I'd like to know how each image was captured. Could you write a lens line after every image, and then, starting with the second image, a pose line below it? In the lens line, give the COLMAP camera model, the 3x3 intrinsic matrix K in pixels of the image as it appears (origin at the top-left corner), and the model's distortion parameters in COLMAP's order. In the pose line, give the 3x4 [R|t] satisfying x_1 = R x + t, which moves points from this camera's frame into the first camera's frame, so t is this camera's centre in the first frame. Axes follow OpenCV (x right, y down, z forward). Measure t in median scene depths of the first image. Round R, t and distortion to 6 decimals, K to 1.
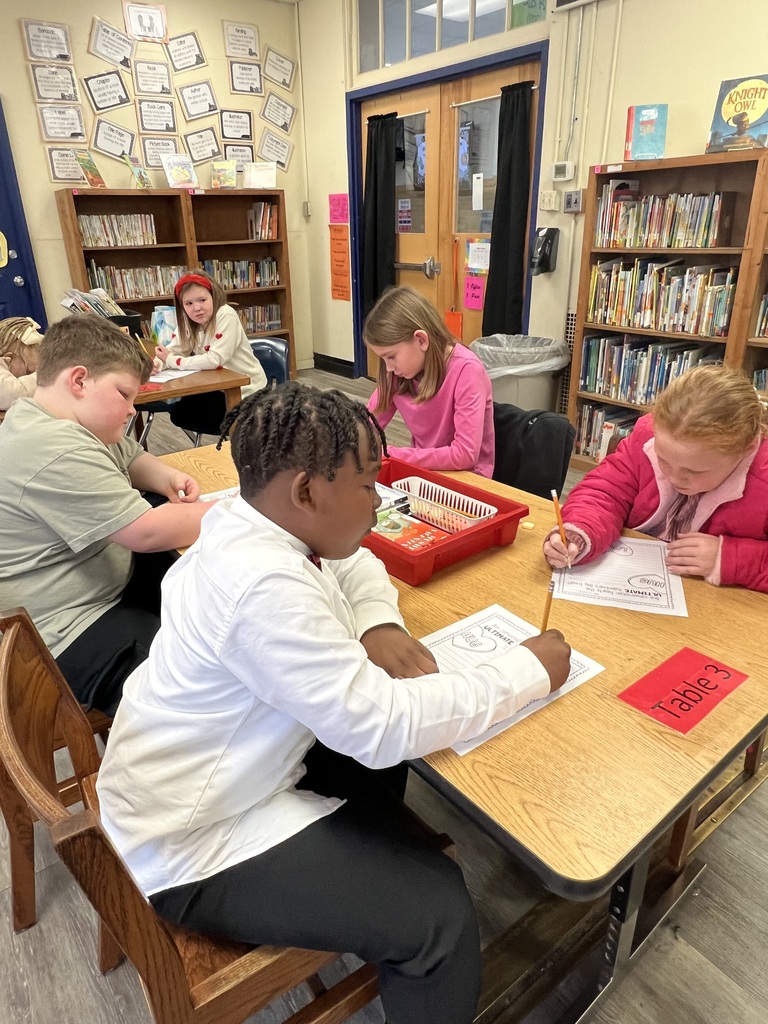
lens RADIAL K [[658.6, 0, 384.0], [0, 658.6, 512.0], [0, 0, 1]] dist [0.000098, -0.000851]
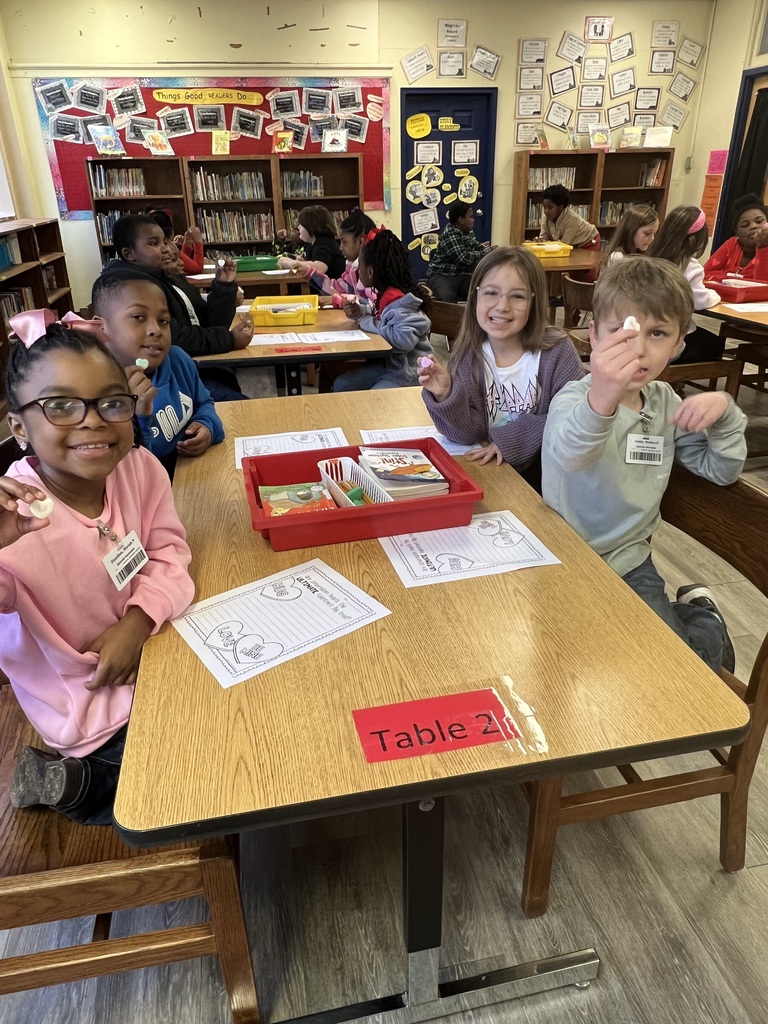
lens RADIAL K [[685.6, 0, 384.0], [0, 685.6, 512.0], [0, 0, 1]] dist [-0.004324, 0.000315]
pose [[0.901192, 0.190494, -0.389313, -0.006585], [-0.173837, 0.981685, 0.077942, 0.223342], [0.397030, -0.002564, 0.917802, -0.496851]]
